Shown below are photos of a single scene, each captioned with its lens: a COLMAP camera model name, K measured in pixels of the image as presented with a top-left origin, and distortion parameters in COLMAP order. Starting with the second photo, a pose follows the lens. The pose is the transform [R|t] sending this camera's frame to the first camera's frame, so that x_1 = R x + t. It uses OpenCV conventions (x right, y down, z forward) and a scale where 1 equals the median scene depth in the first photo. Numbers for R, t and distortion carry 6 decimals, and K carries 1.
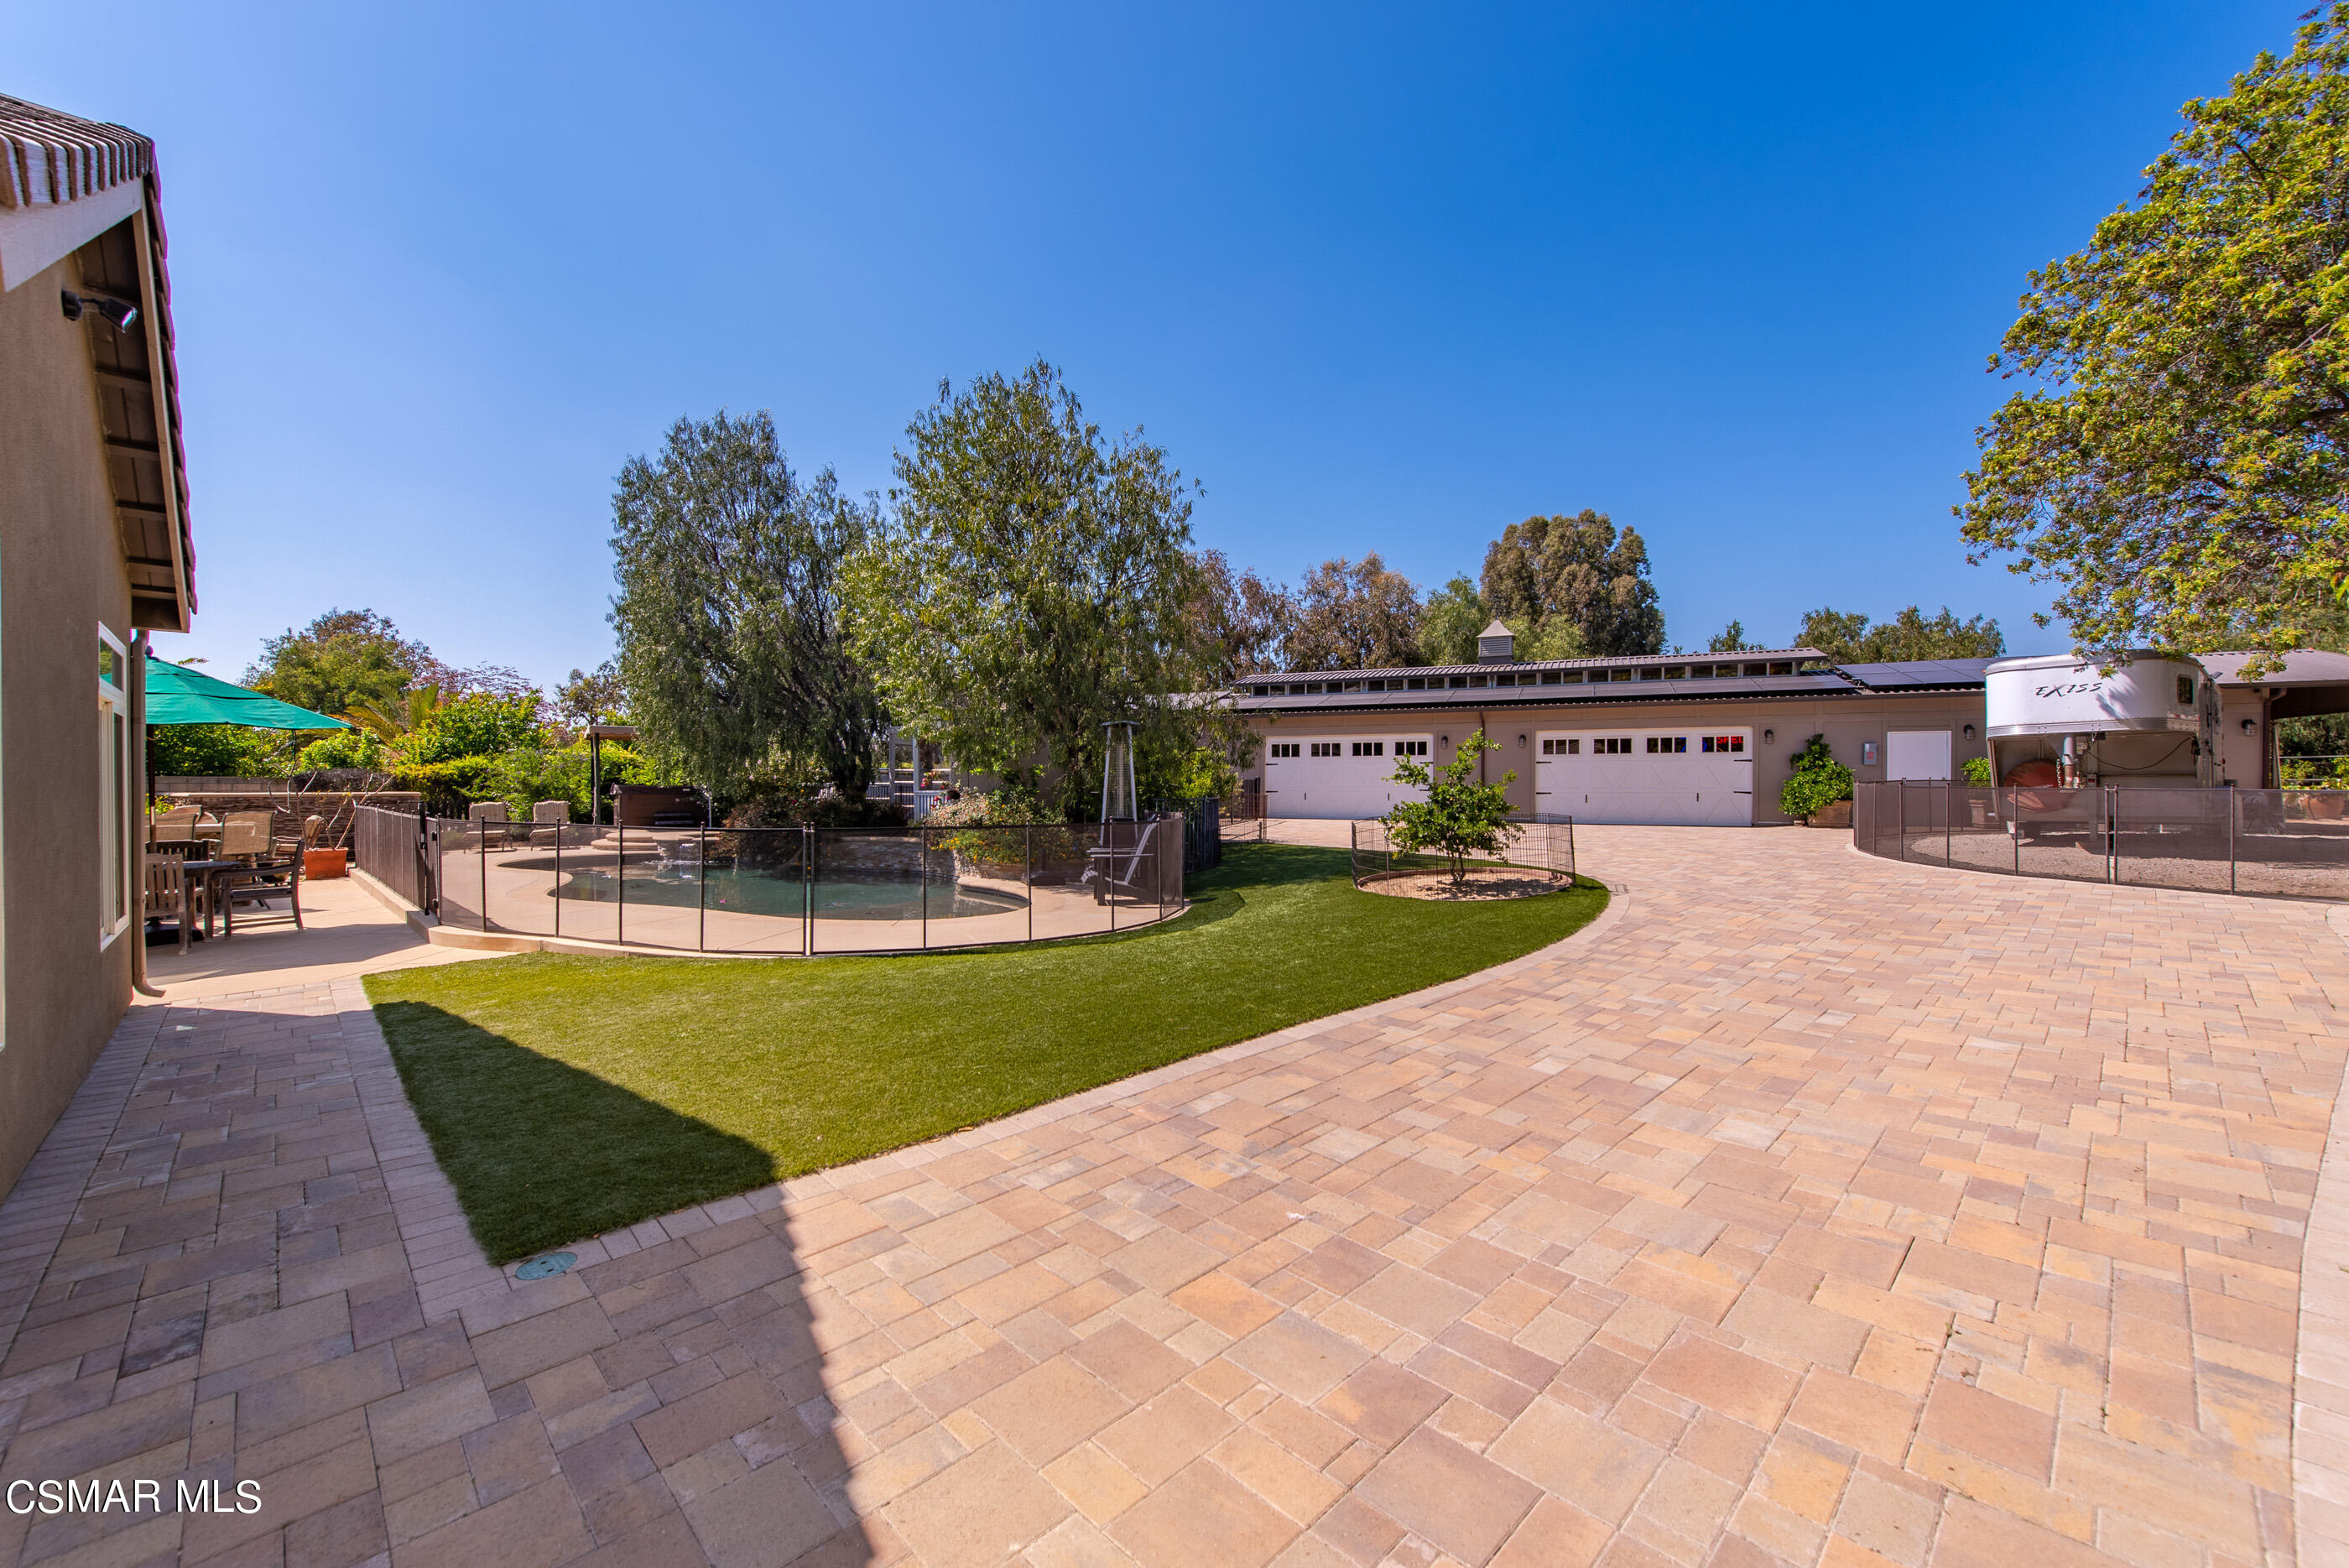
lens RADIAL K [[926.4, 0, 1181.6], [0, 926.4, 787.6], [0, 0, 1]] dist [0.011147, -0.000012]
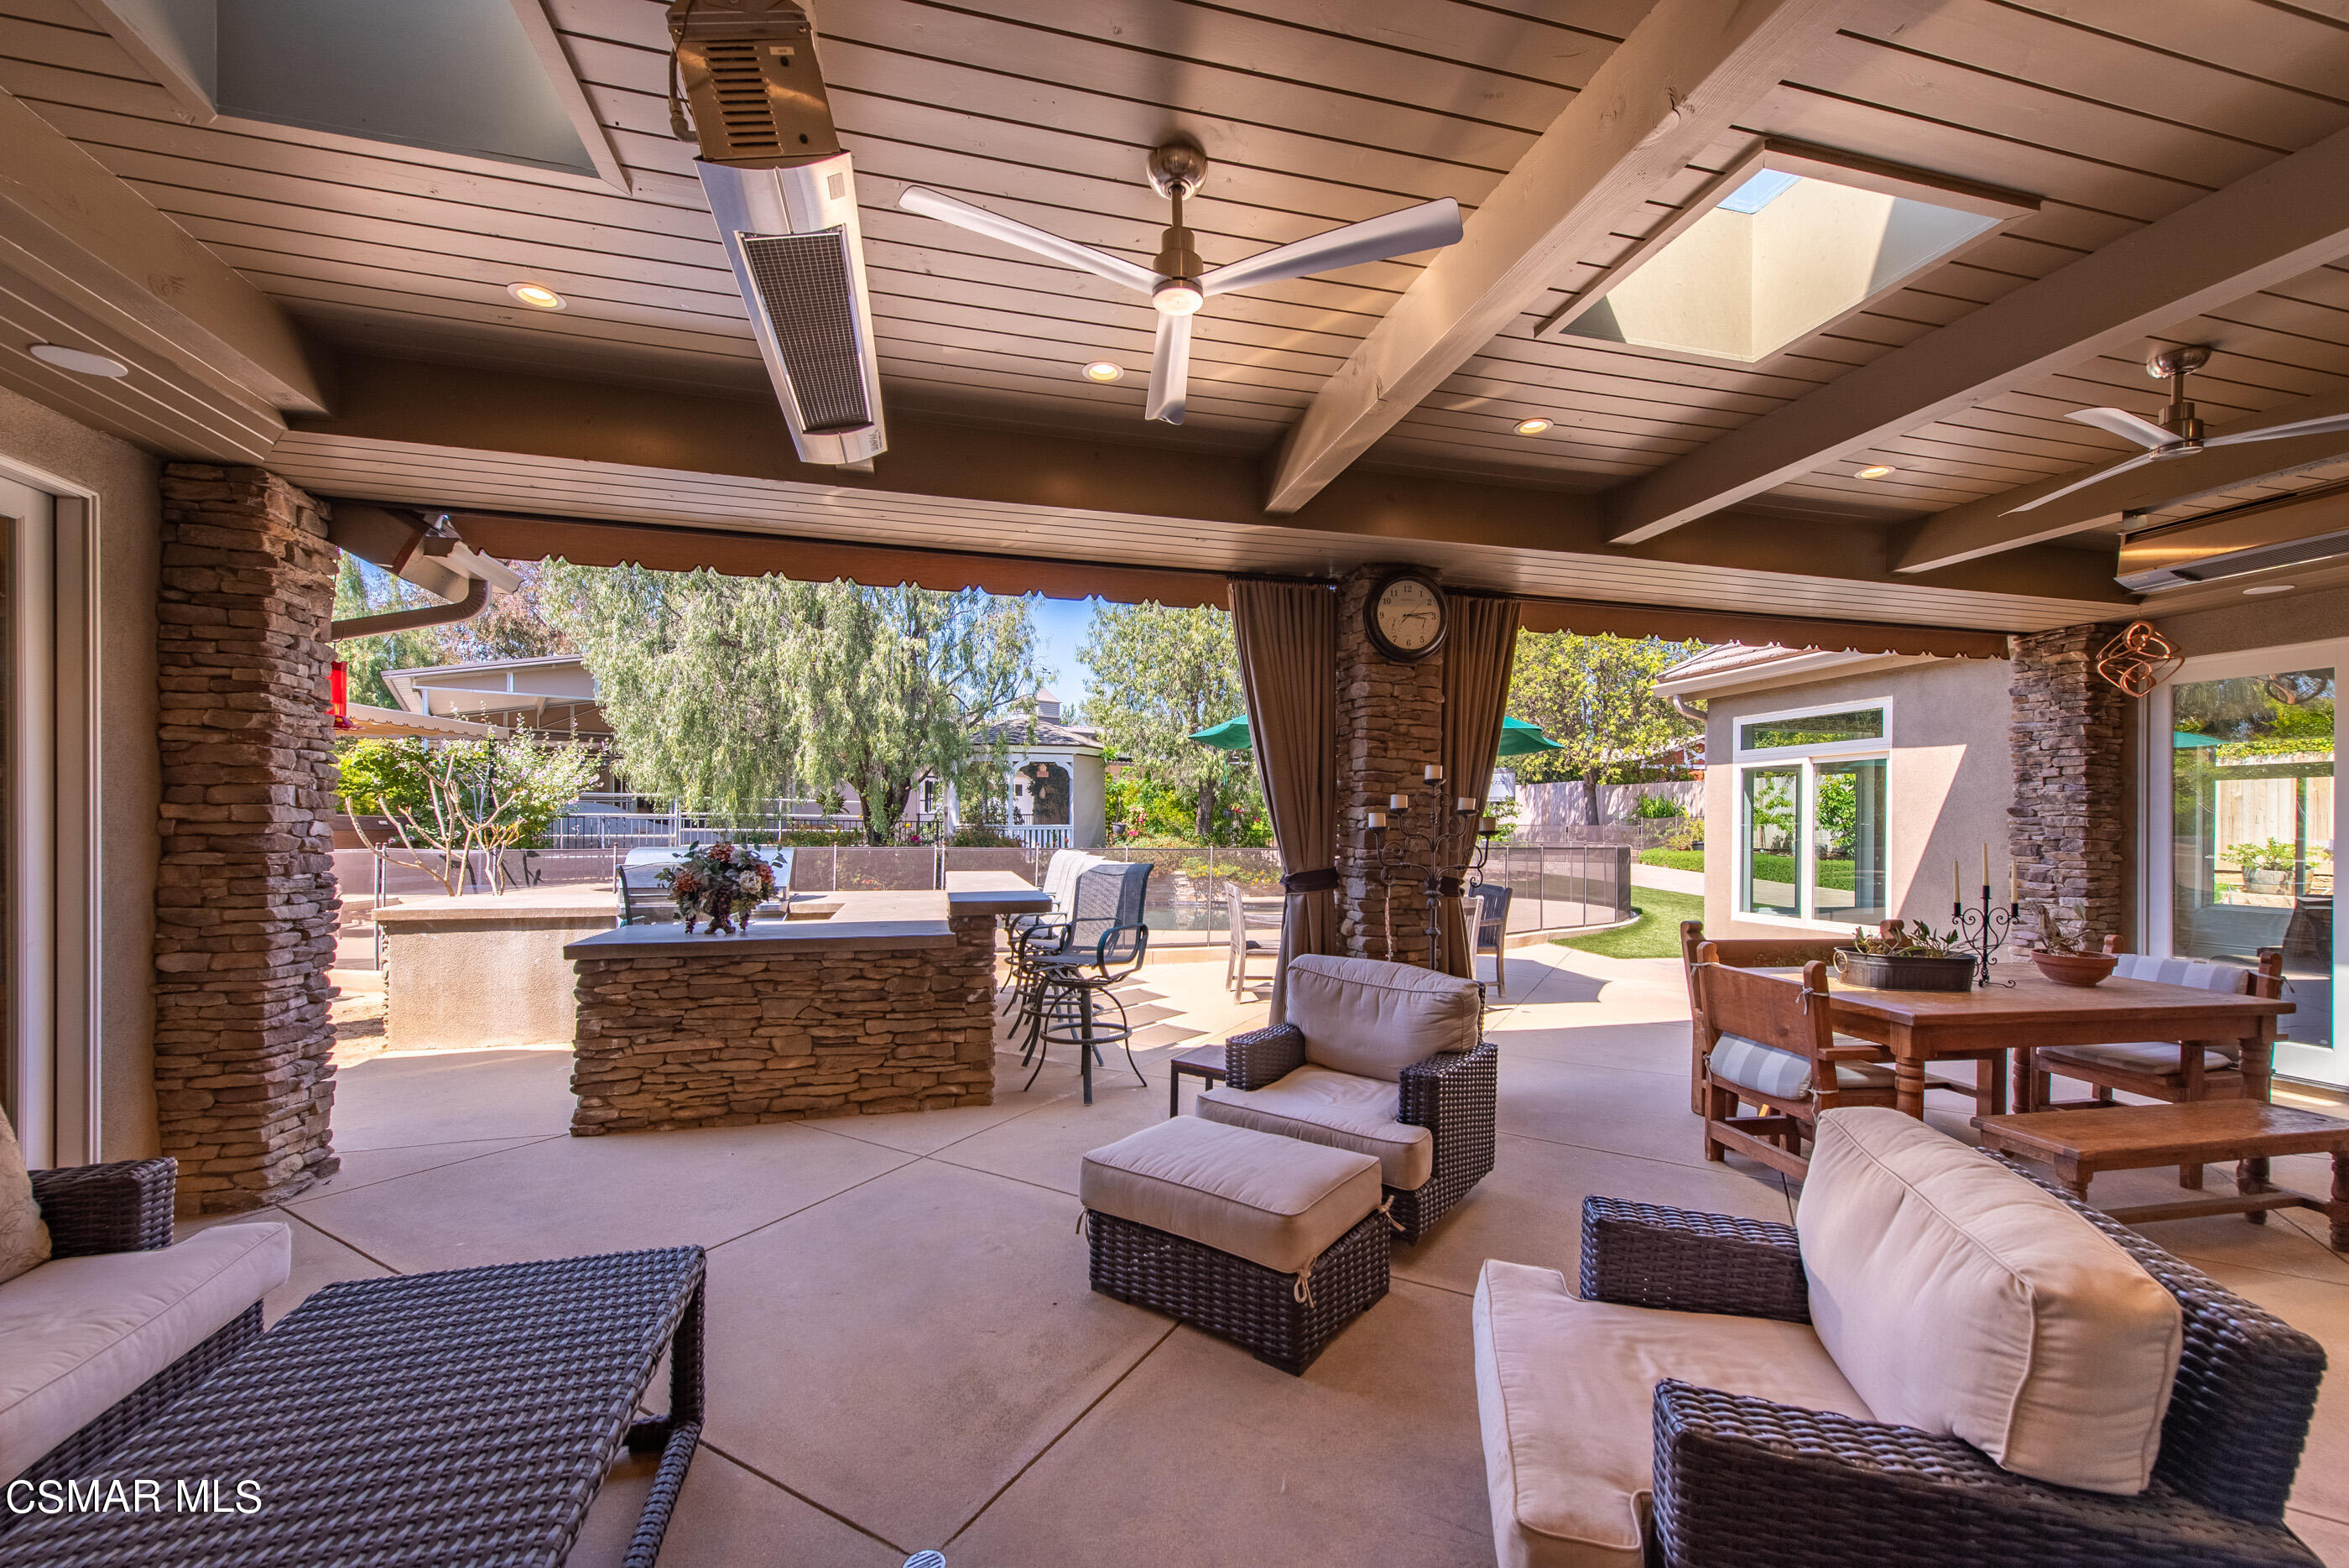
lens RADIAL K [[925.1, 0, 1178.8], [0, 925.1, 830.1], [0, 0, 1]] dist [0.000685, 0.000014]
pose [[0.499585, -0.000110, 0.866265, -0.749067], [-0.000977, 0.999999, 0.000691, 0.005562], [-0.866264, -0.001192, 0.499585, 0.277261]]
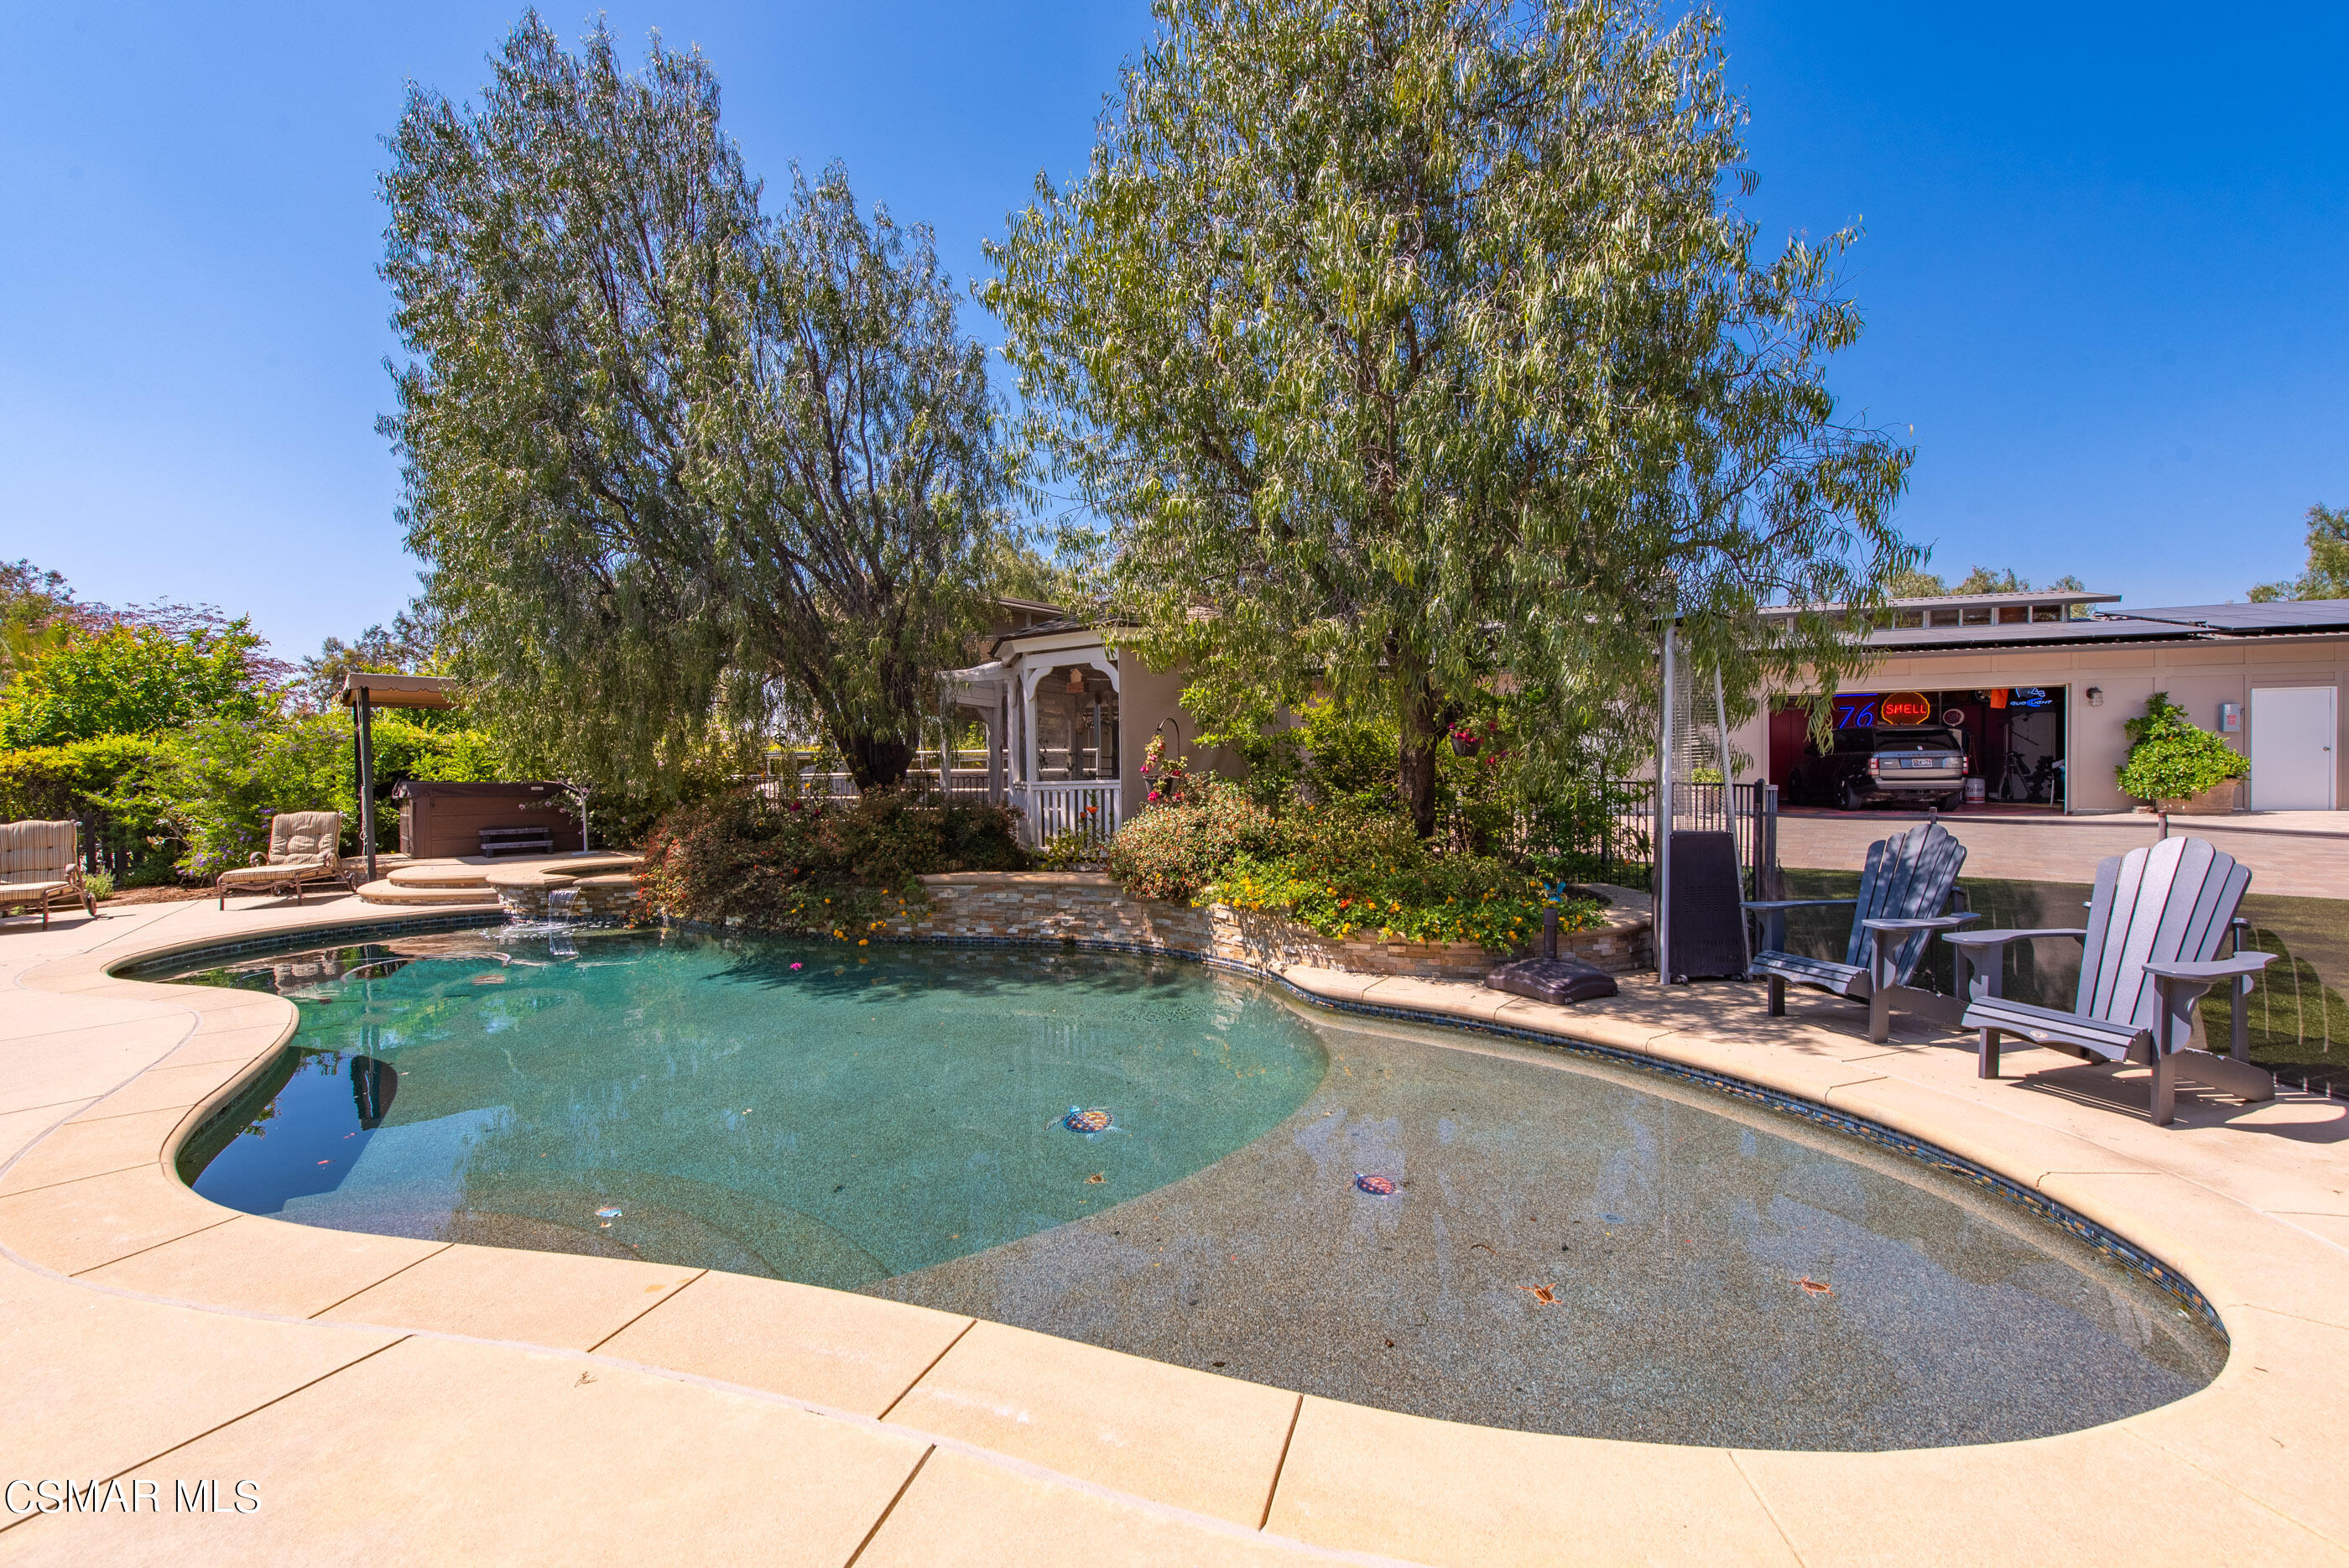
lens RADIAL K [[934.3, 0, 1167.8], [0, 934.3, 803.1], [0, 0, 1]] dist [0.014650, -0.000202]
pose [[0.989935, -0.016827, 0.140518, -0.207889], [0.013909, 0.999667, 0.021721, 0.003808], [-0.140837, -0.019548, 0.989840, 0.332803]]
